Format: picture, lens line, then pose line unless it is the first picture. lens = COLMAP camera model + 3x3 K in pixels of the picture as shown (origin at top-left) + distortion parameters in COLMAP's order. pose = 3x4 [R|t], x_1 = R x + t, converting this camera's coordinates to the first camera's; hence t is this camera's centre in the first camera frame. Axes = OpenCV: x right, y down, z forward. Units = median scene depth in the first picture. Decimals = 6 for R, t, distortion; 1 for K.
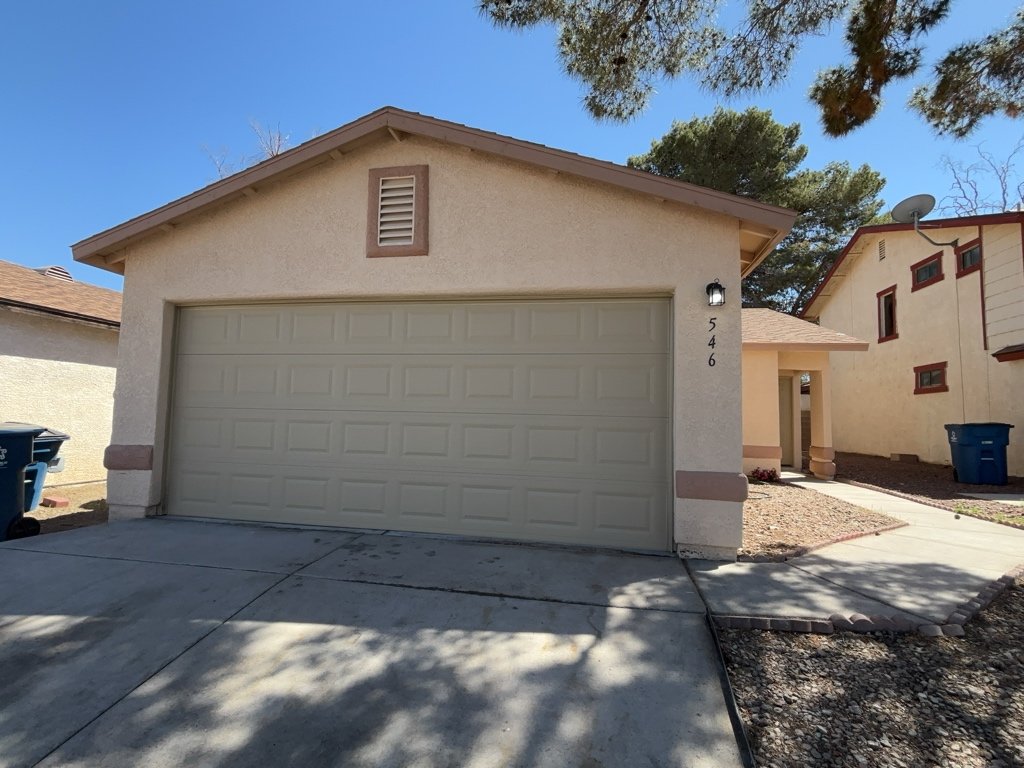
lens RADIAL K [[500.2, 0, 512.0], [0, 500.2, 384.0], [0, 0, 1]] dist [0.002545, 0.000985]
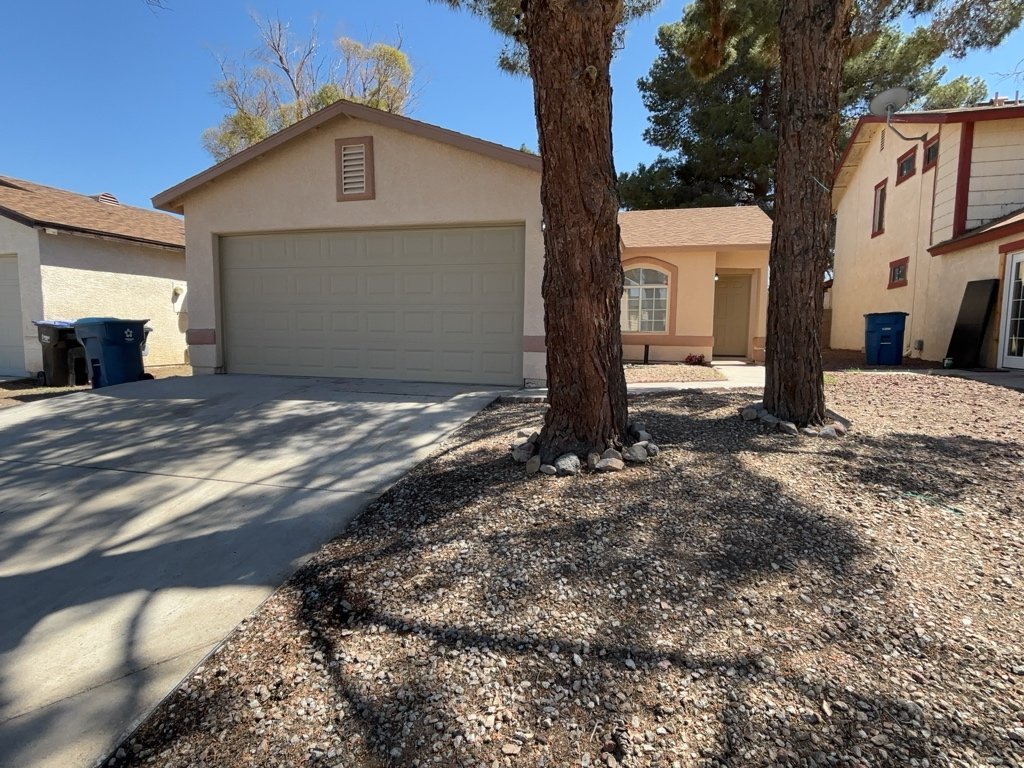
lens RADIAL K [[573.4, 0, 512.0], [0, 573.4, 384.0], [0, 0, 1]] dist [0.001400, 0.001165]
pose [[0.995702, -0.003903, -0.092537, 0.362005], [0.018796, 0.986837, 0.160622, 0.021962], [0.090693, -0.161671, 0.982668, -0.684824]]
